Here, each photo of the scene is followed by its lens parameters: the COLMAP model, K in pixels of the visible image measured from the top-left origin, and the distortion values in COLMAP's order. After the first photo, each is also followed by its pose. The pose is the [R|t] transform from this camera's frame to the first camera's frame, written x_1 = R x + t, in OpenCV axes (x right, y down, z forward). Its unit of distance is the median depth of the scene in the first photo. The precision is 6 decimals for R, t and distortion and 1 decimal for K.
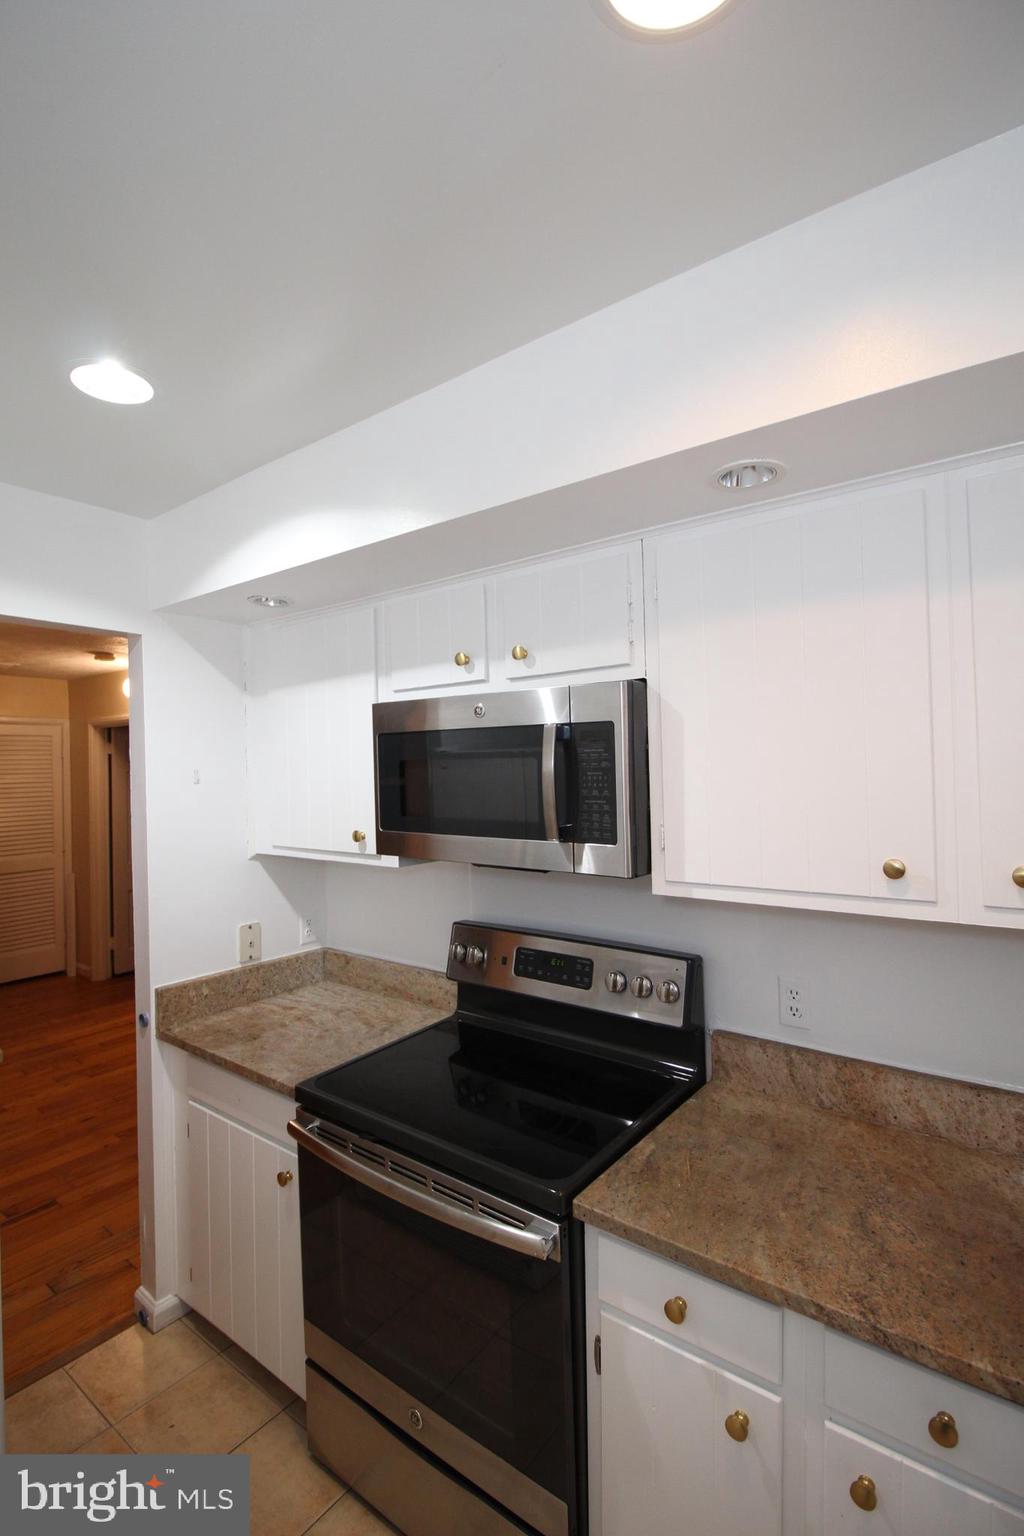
lens RADIAL K [[714.1, 0, 502.0], [0, 714.1, 752.6], [0, 0, 1]] dist [0.004666, -0.012589]
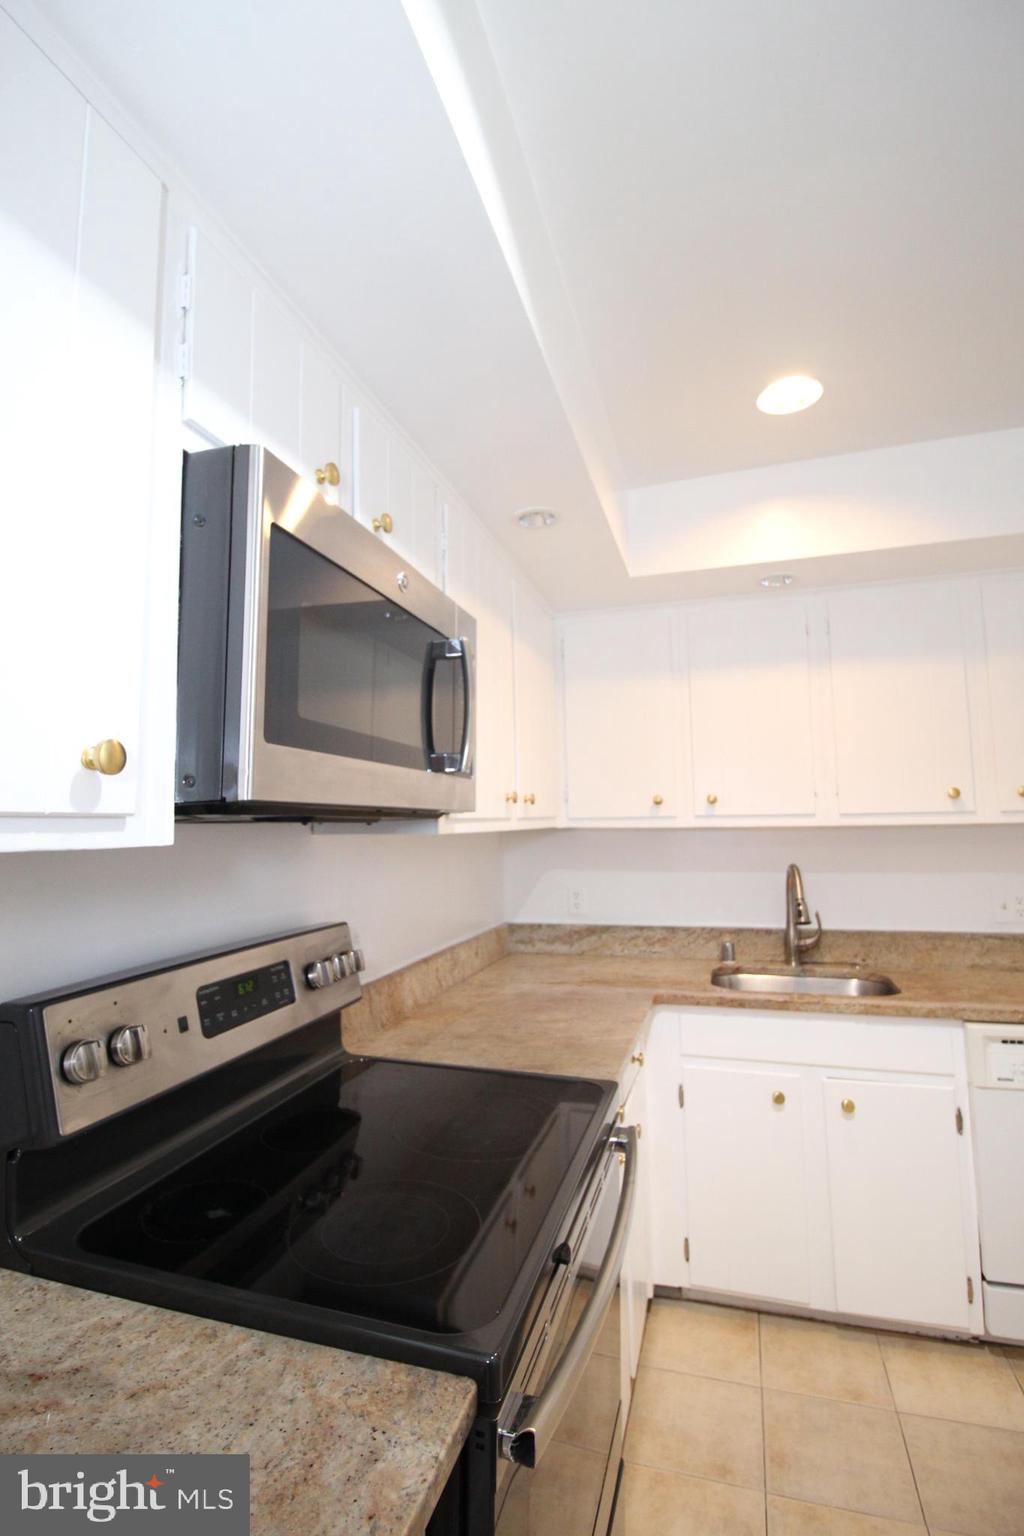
lens RADIAL K [[714.1, 0, 502.0], [0, 714.1, 752.6], [0, 0, 1]] dist [0.004666, -0.012589]
pose [[-0.327865, 0.111387, 0.938135, -0.681912], [-0.003569, 0.992872, -0.119134, 0.184443], [-0.944718, -0.042409, -0.325131, 1.127919]]
